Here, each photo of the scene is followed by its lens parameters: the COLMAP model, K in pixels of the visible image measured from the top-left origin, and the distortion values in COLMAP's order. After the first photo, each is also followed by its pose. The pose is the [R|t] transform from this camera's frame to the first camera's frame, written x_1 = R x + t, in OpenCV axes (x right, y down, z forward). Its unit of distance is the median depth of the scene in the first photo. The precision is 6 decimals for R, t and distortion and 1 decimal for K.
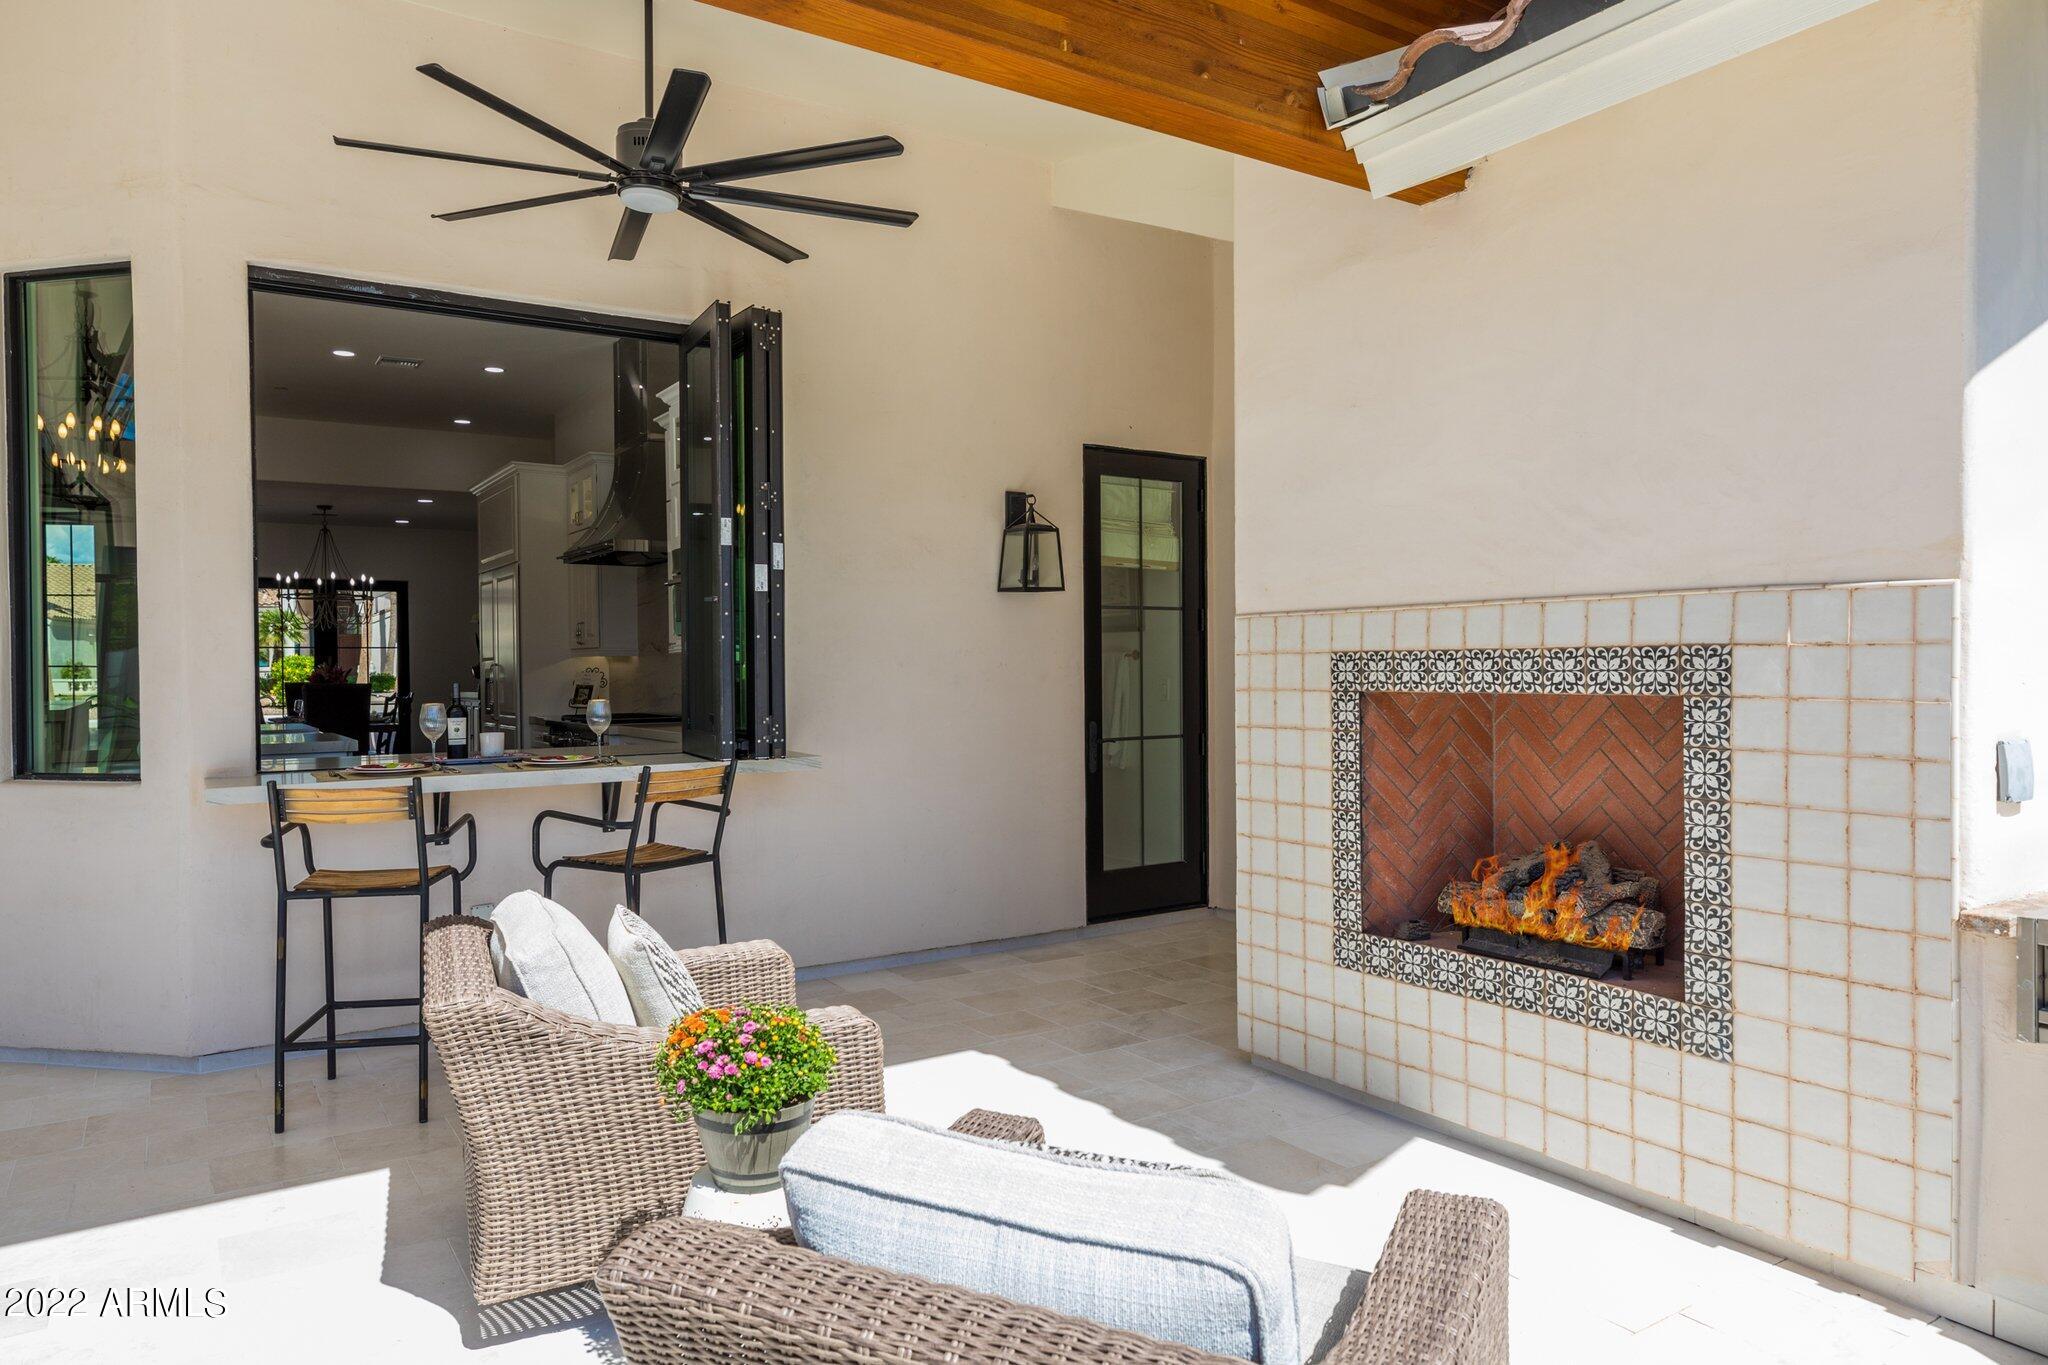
lens RADIAL K [[1311.0, 0, 1011.3], [0, 1311.0, 673.2], [0, 0, 1]] dist [0.008316, 0.002399]
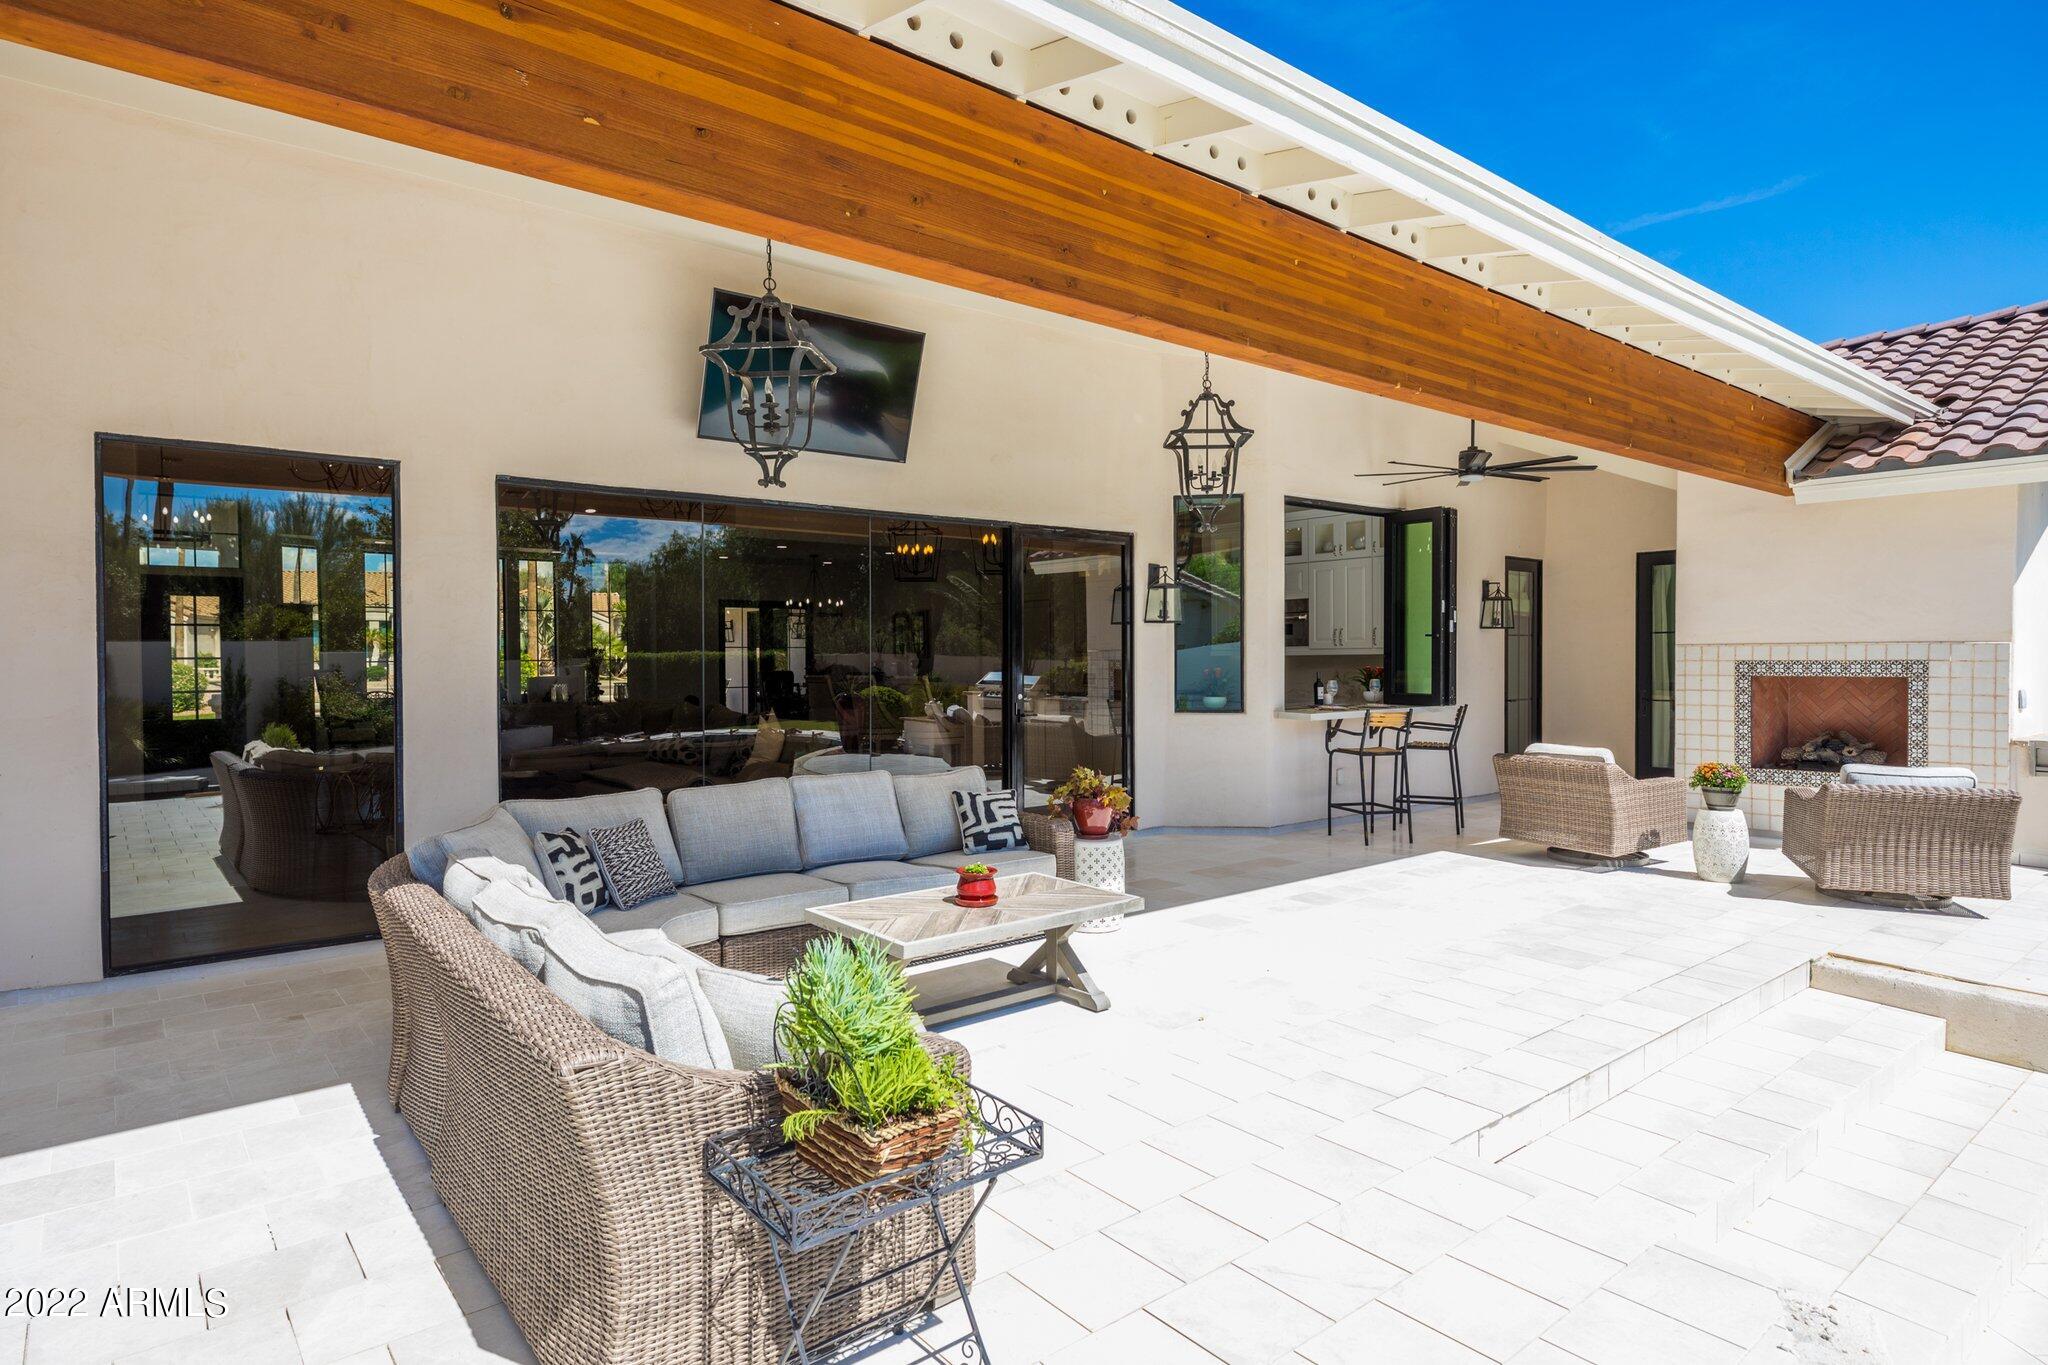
lens RADIAL K [[1114.8, 0, 1024.8], [0, 1114.8, 677.3], [0, 0, 1]] dist [0.003292, -0.000724]
pose [[0.993781, -0.000210, 0.111350, -1.137992], [-0.001273, 0.999911, 0.013248, -0.008553], [-0.111343, -0.013307, 0.993693, -0.842858]]
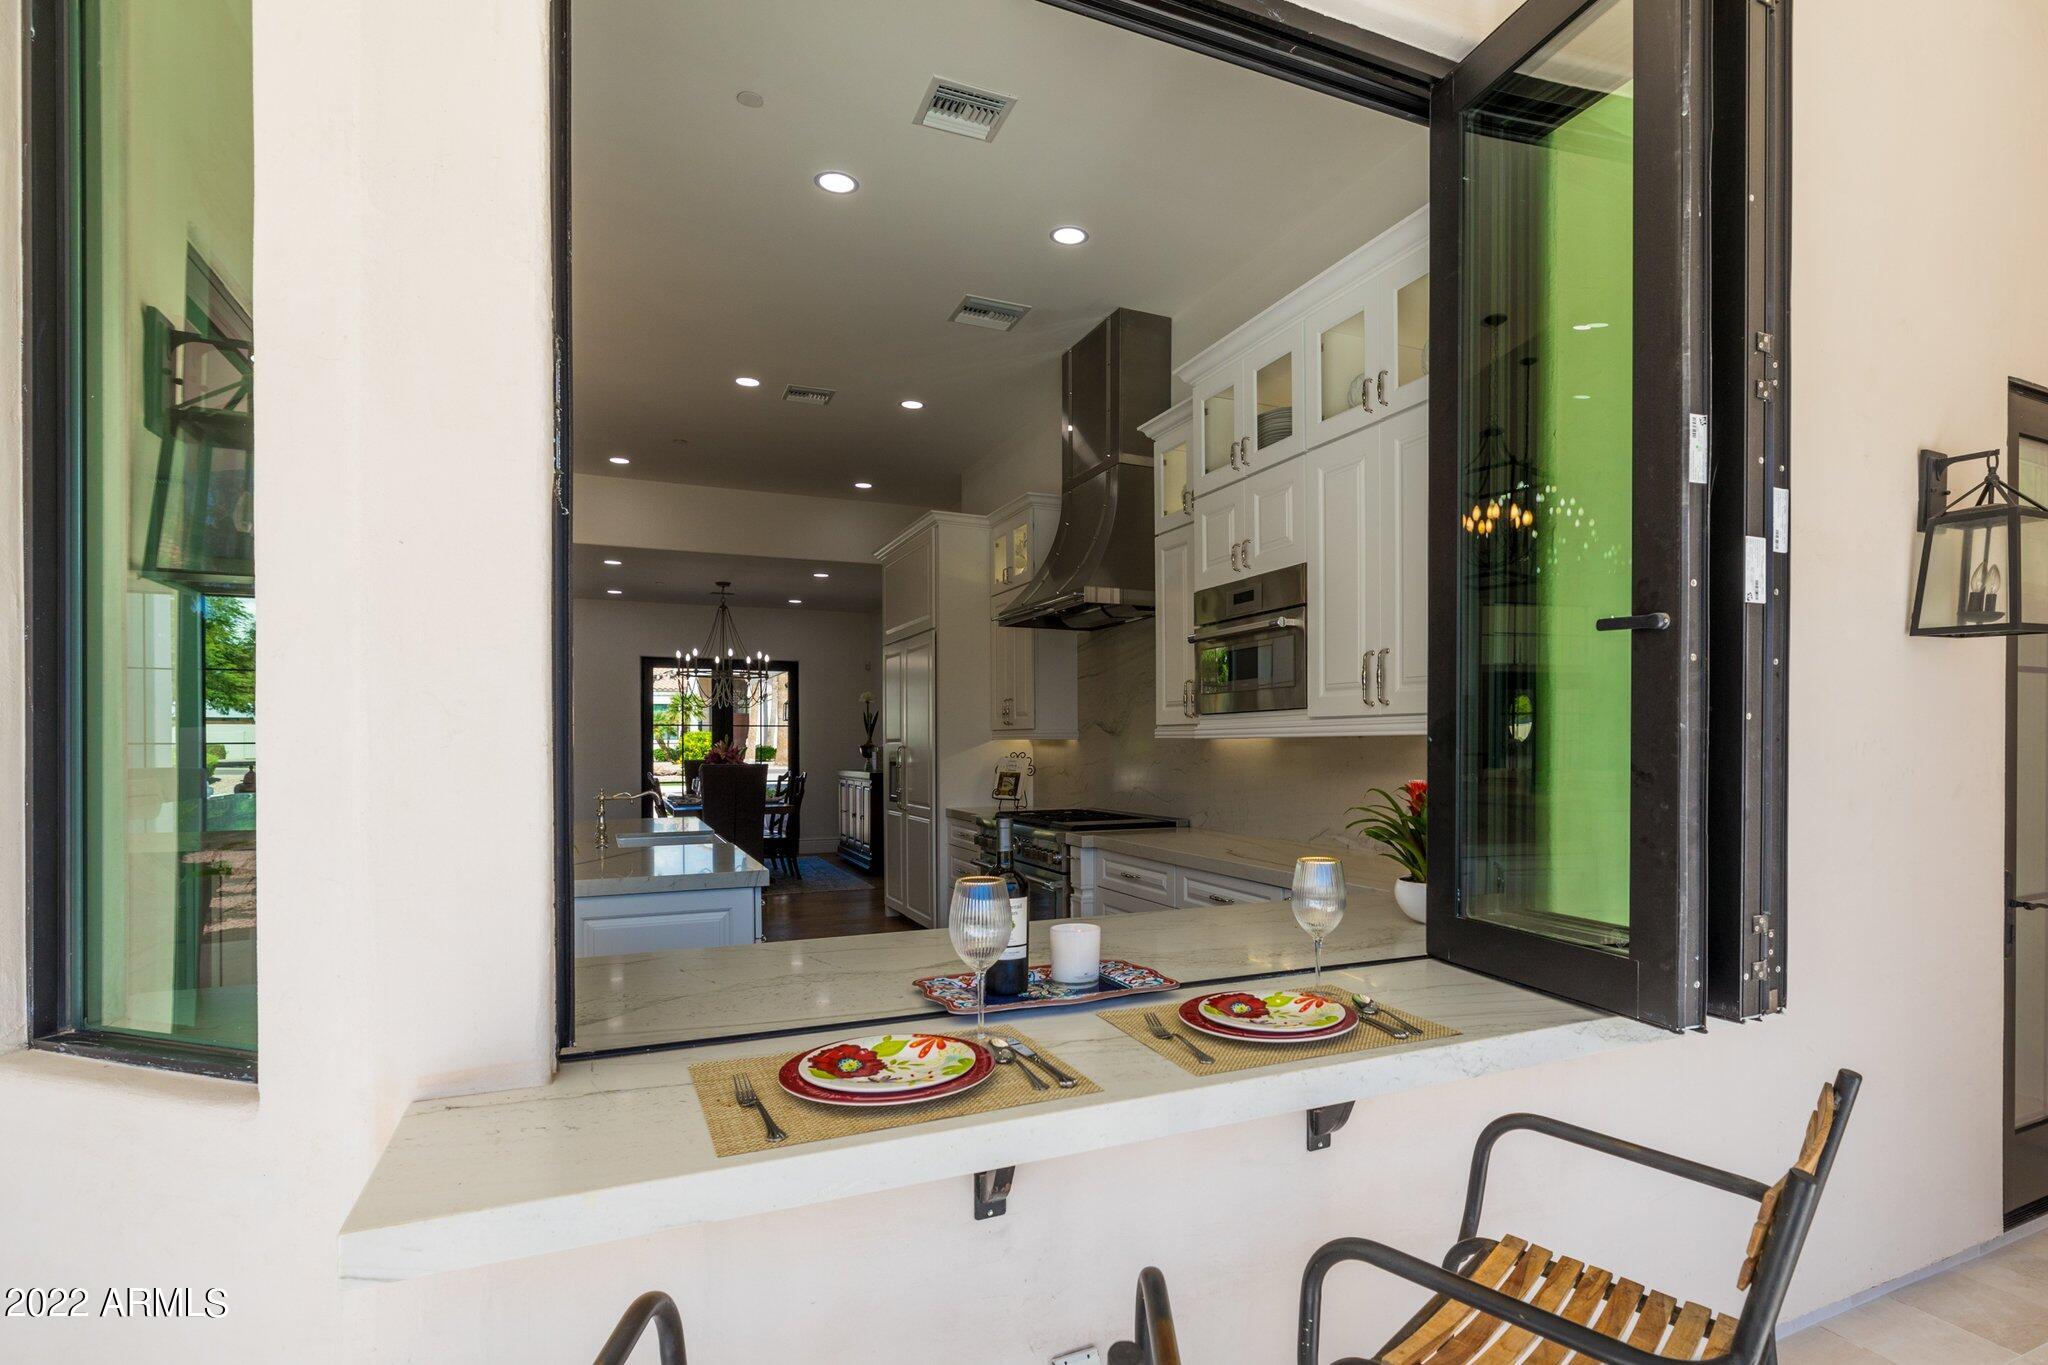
lens RADIAL K [[1046.5, 0, 1122.7], [0, 1046.5, 746.2], [0, 0, 1]] dist [-0.001784, 0.000007]
pose [[0.993376, 0.008001, -0.114633, -0.344038], [-0.008088, 0.999967, -0.000289, -0.017170], [0.114627, 0.001214, 0.993408, 0.655709]]
